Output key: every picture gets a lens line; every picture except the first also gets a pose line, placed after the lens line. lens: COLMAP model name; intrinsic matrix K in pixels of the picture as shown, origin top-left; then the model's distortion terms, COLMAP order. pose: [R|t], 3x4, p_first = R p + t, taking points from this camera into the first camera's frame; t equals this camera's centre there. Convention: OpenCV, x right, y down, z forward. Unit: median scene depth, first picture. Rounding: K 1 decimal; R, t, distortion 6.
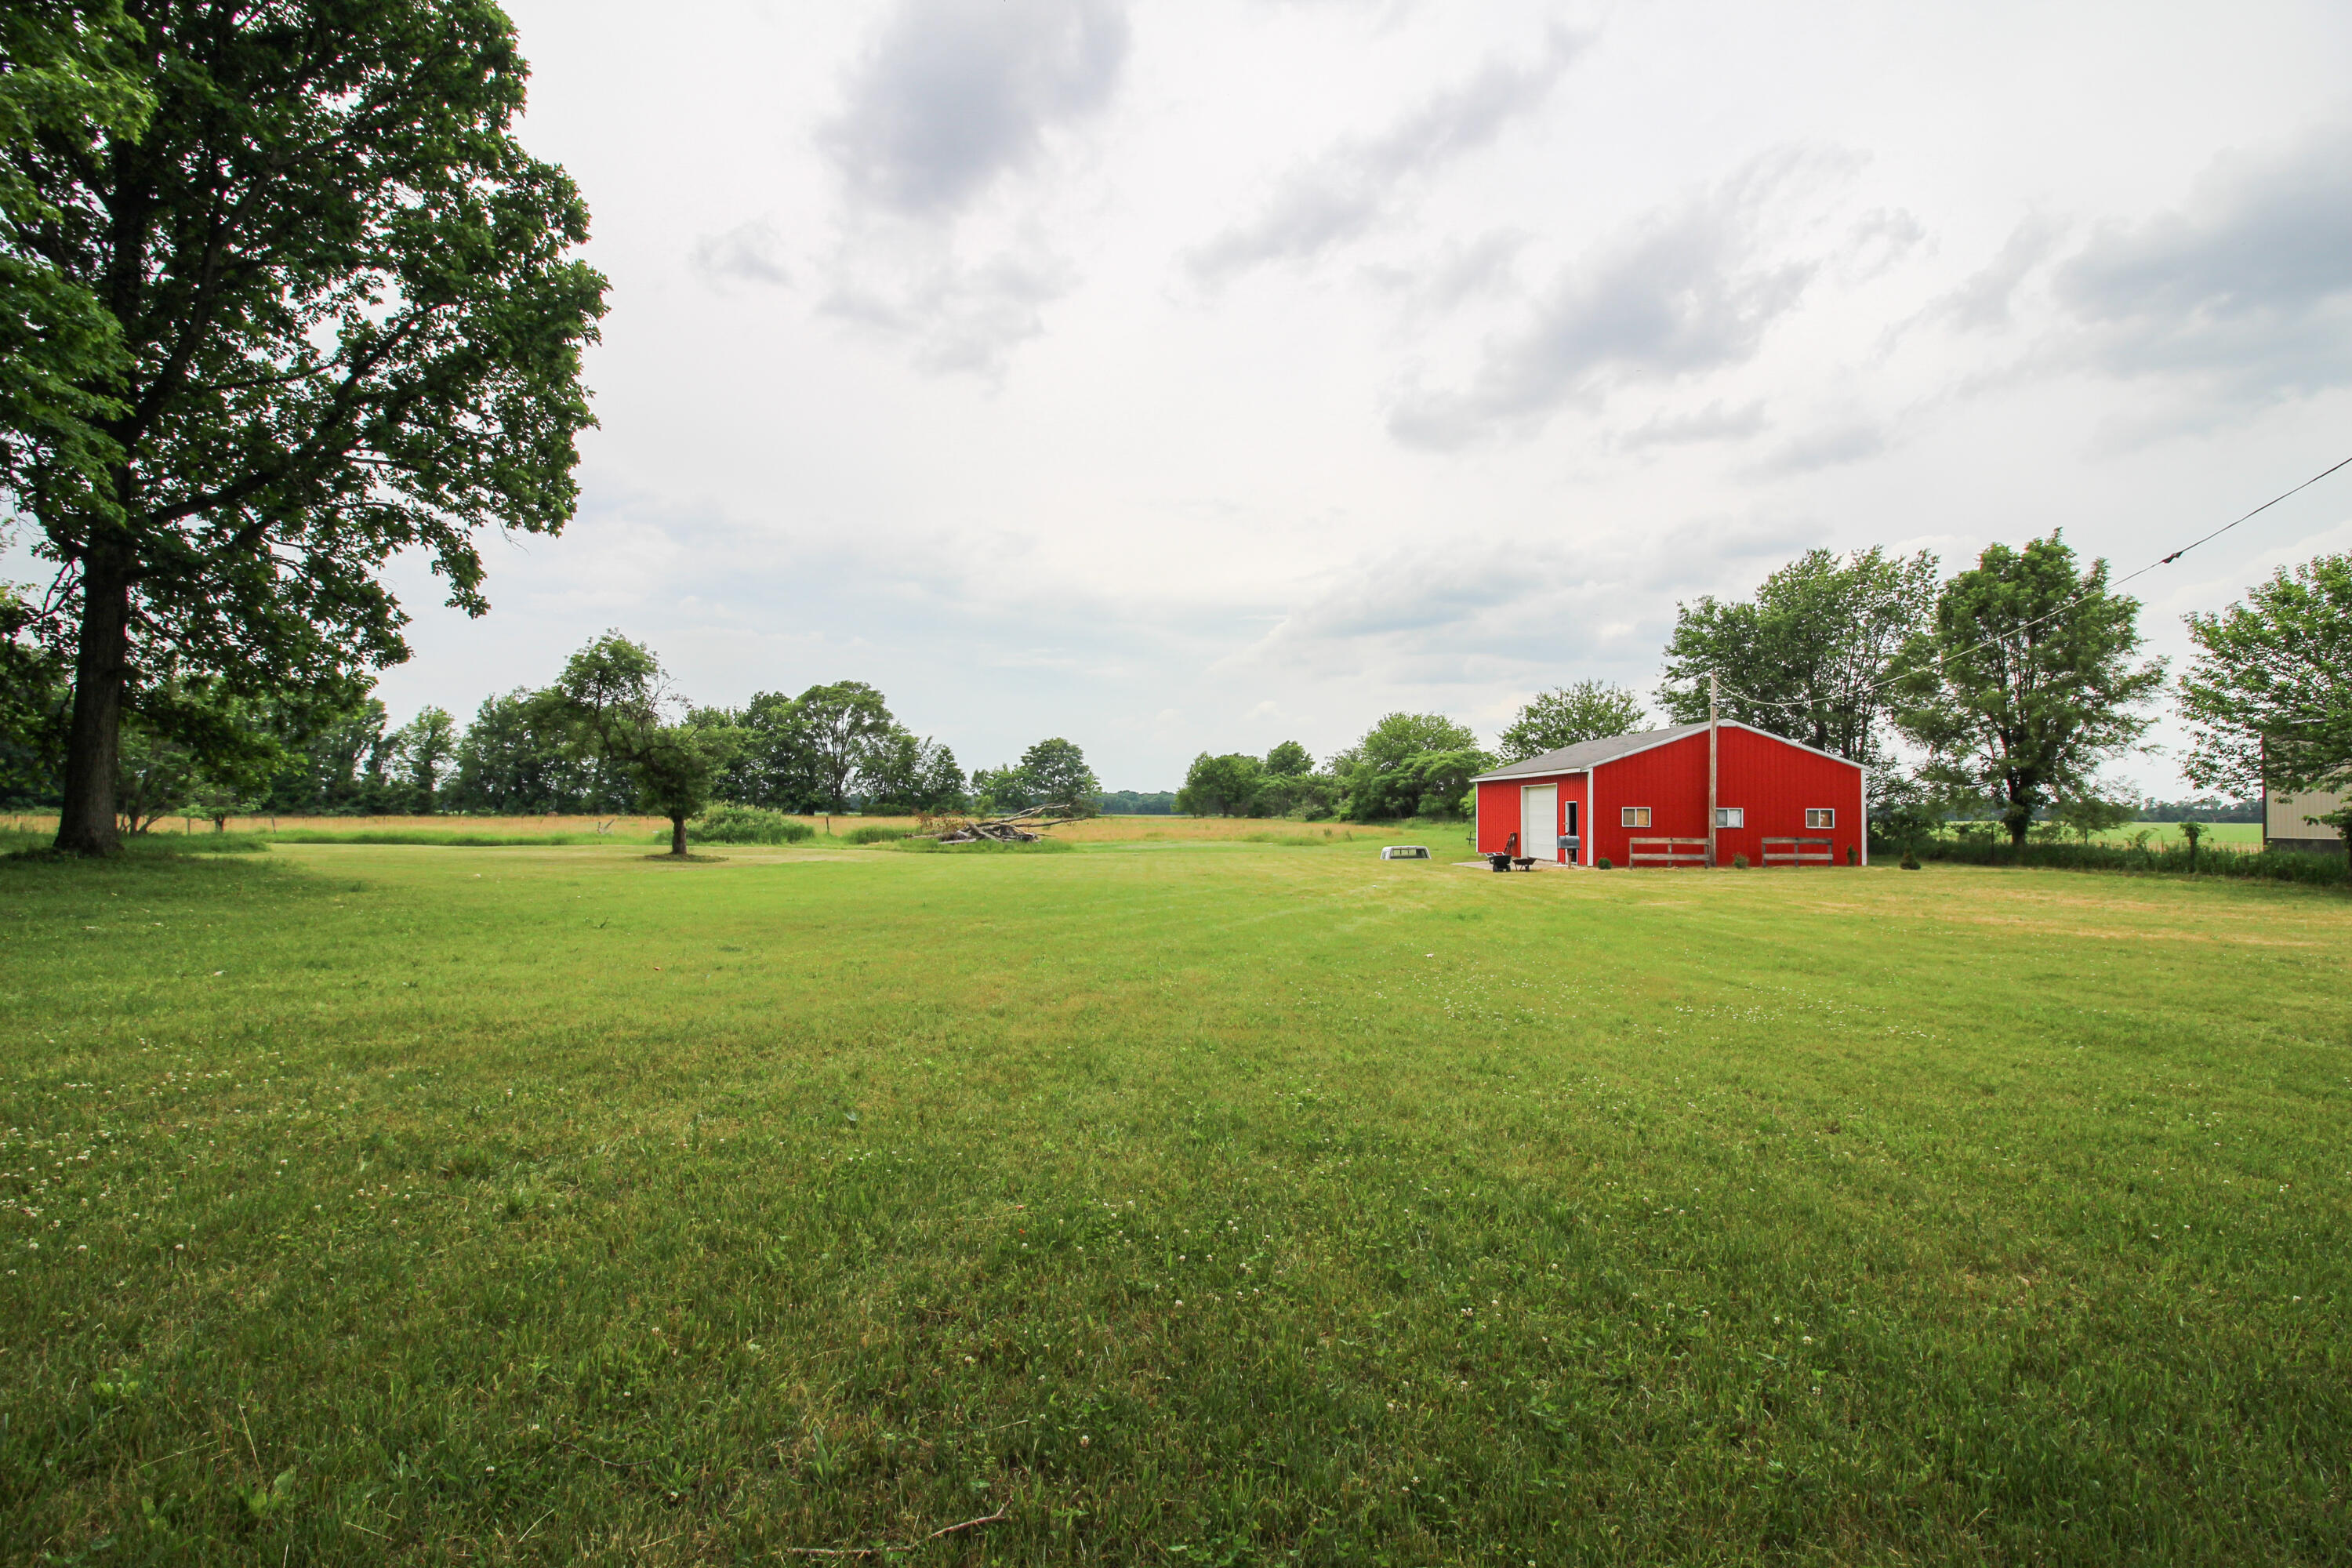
lens RADIAL K [[1092.6, 0, 1176.0], [0, 1092.6, 784.0], [0, 0, 1]] dist [0.011209, -0.019725]
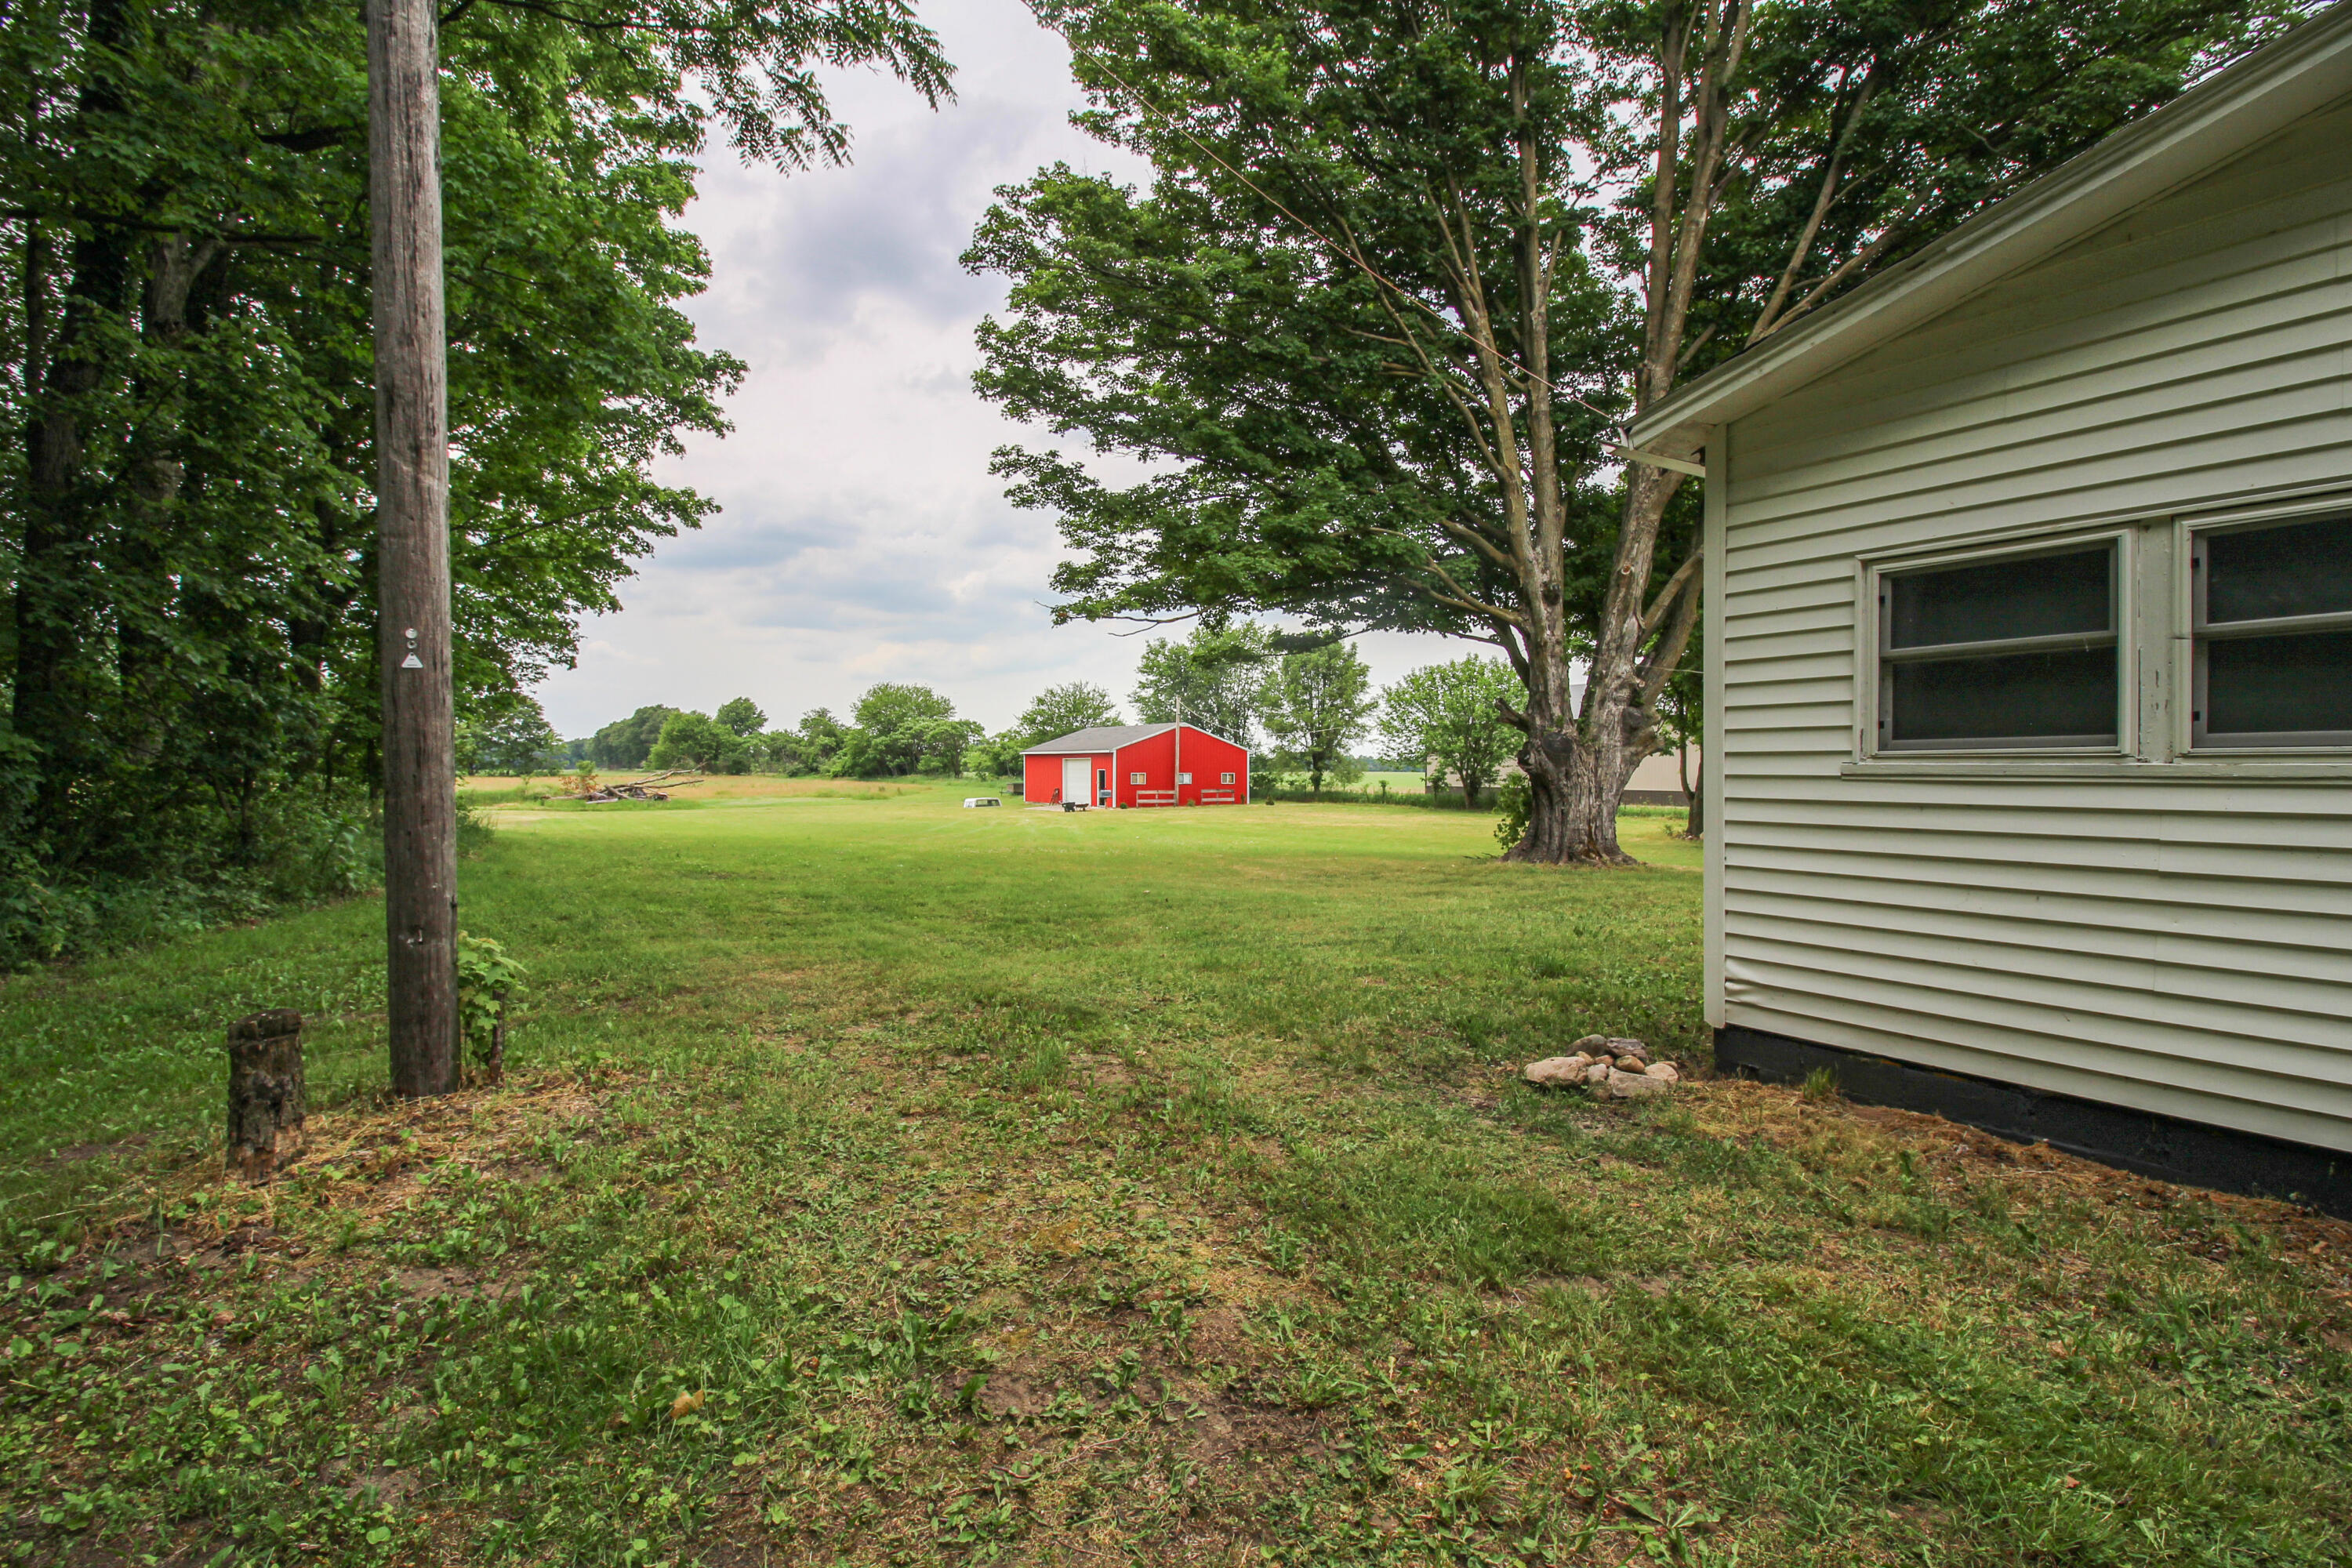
lens RADIAL K [[1092.6, 0, 1176.0], [0, 1092.6, 784.0], [0, 0, 1]] dist [0.011209, -0.019725]
pose [[0.865241, -0.012470, 0.501201, -0.365962], [-0.009509, 0.999103, 0.041274, -0.030765], [-0.501265, -0.040478, 0.864346, -0.484329]]
